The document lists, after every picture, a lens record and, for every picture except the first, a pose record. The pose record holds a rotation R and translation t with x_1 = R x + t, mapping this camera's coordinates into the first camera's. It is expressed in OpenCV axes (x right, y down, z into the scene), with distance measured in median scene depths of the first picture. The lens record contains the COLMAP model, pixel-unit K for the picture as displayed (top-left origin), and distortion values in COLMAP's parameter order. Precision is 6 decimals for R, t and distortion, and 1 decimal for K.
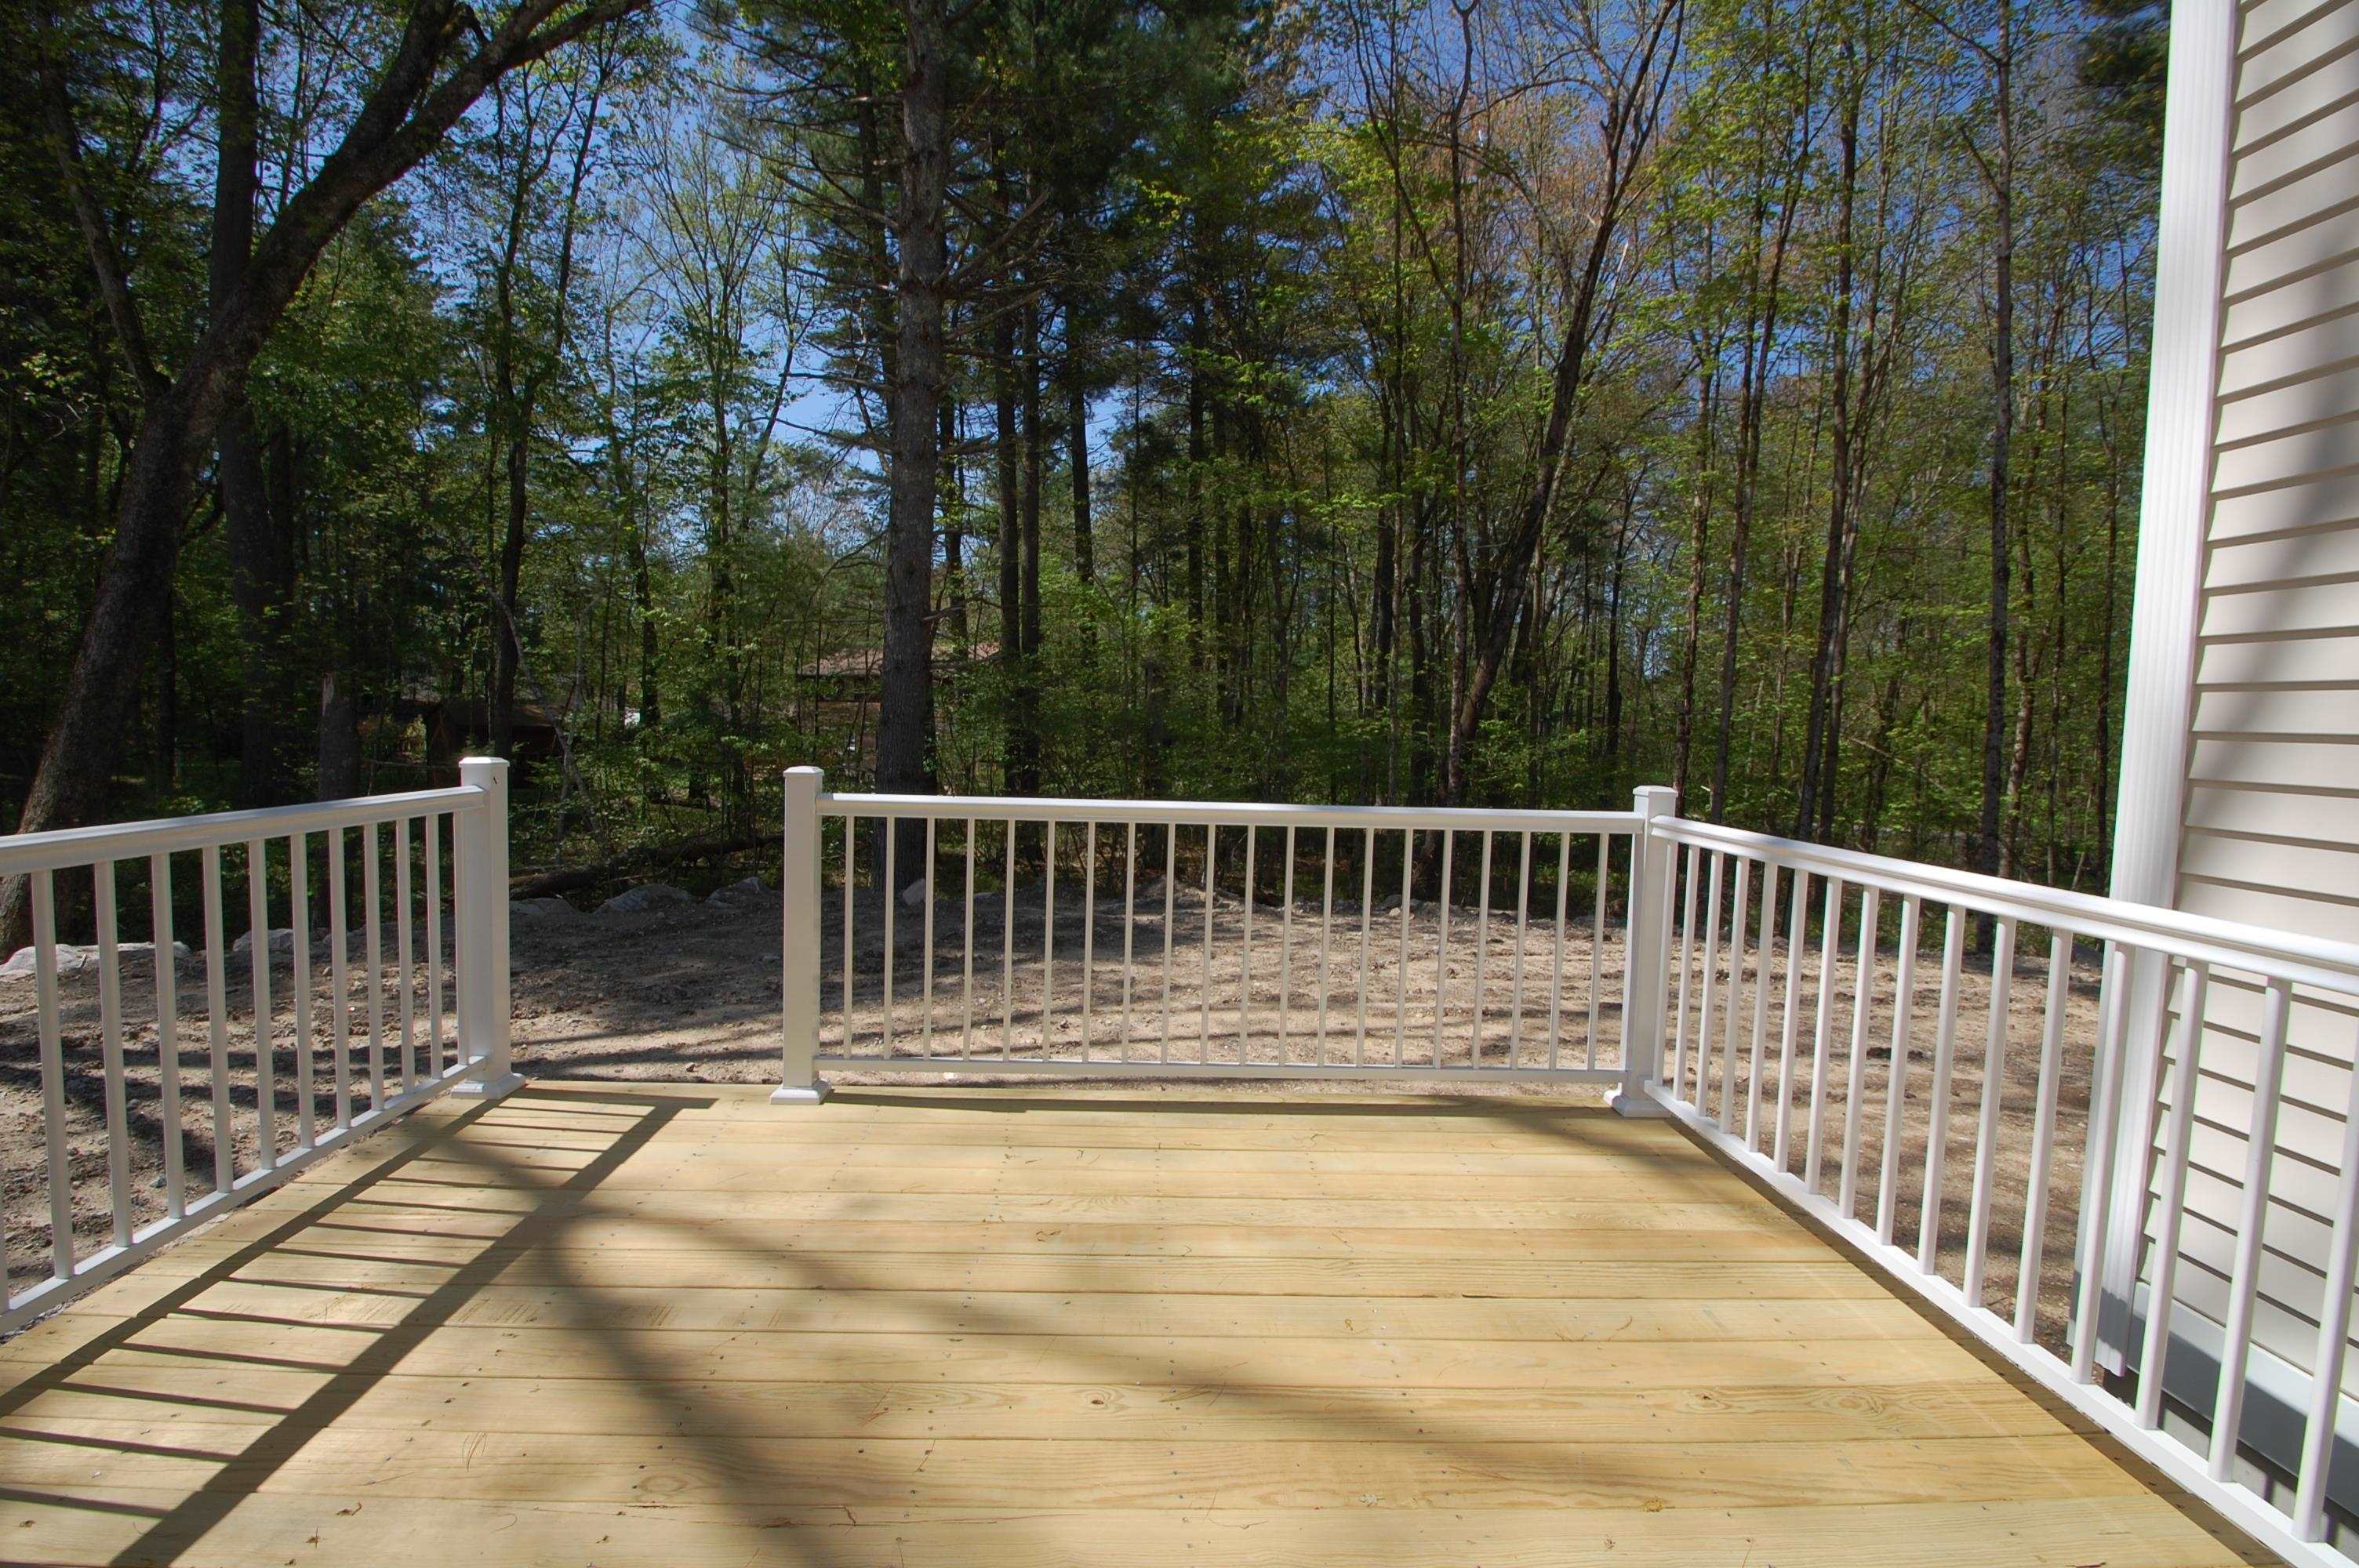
lens RADIAL K [[1081.2, 0, 1164.8], [0, 1081.2, 789.3], [0, 0, 1]] dist [0.000751, -0.005975]
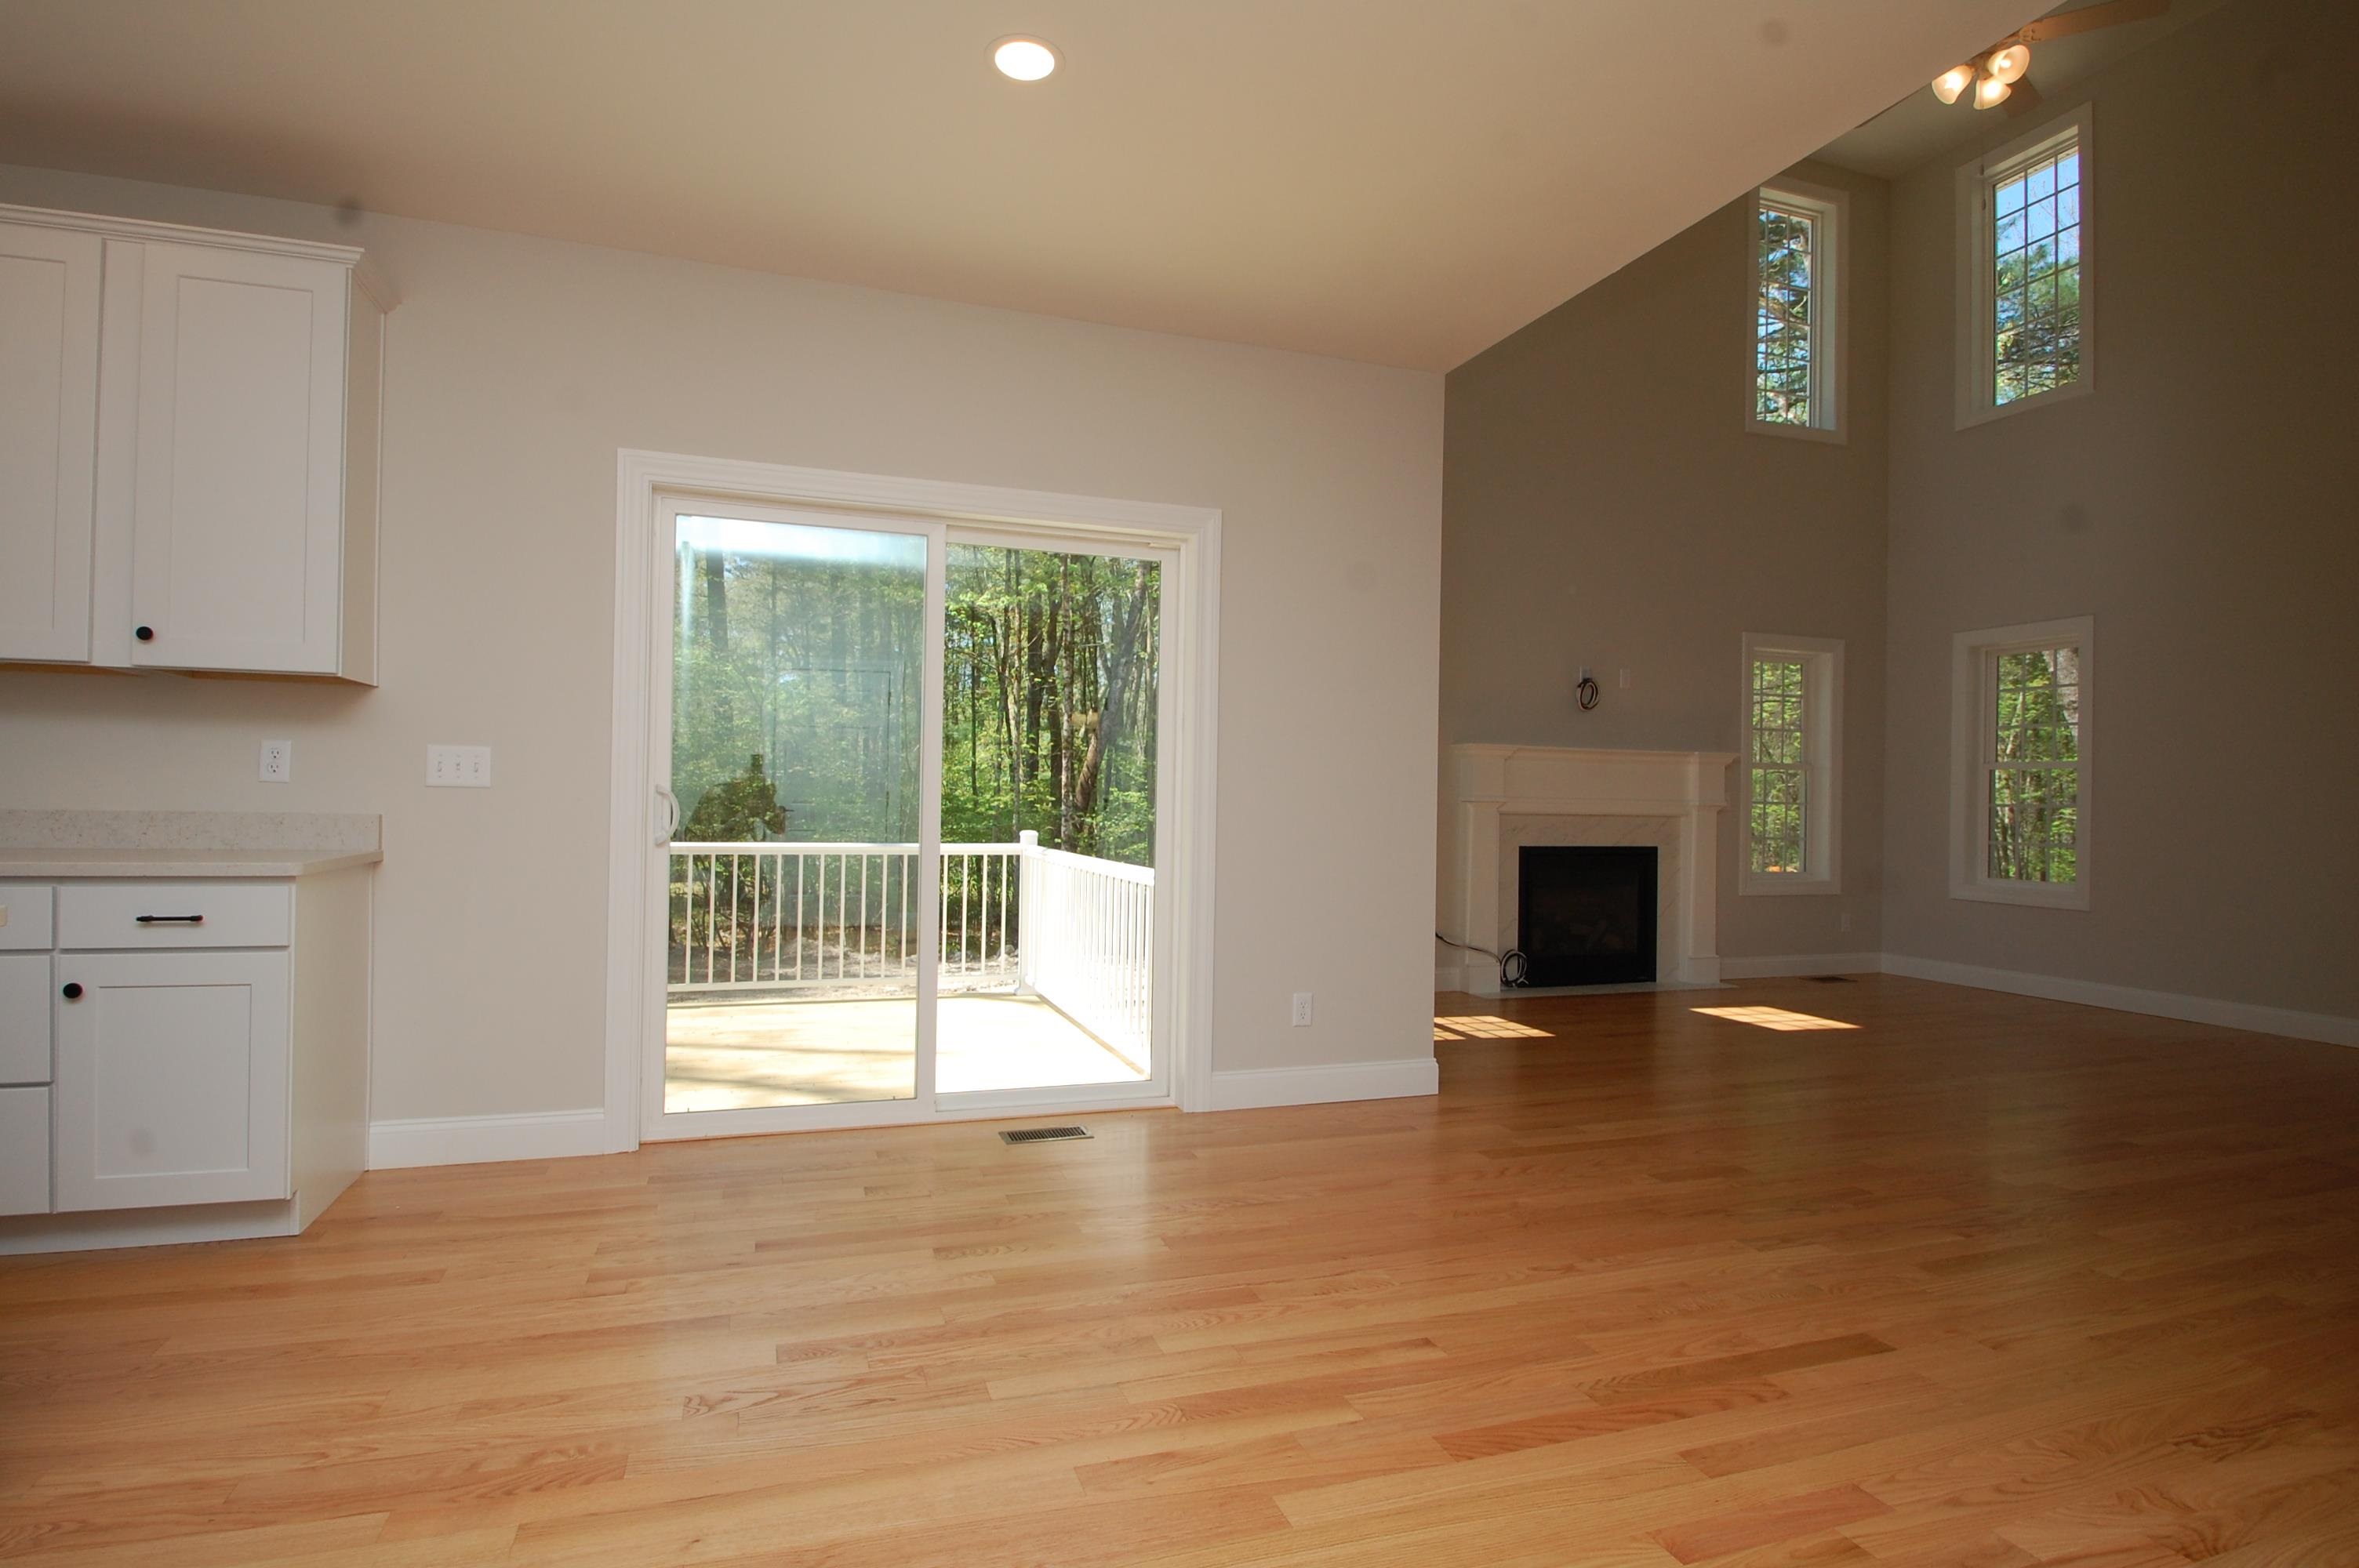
lens RADIAL K [[1204.6, 0, 1208.3], [0, 1204.6, 779.9], [0, 0, 1]] dist [0.001147, 0.000074]
pose [[0.950650, -0.006465, 0.310198, 0.015608], [0.029429, 0.997154, -0.069406, 0.018119], [-0.308867, 0.075110, 0.948135, -0.355048]]
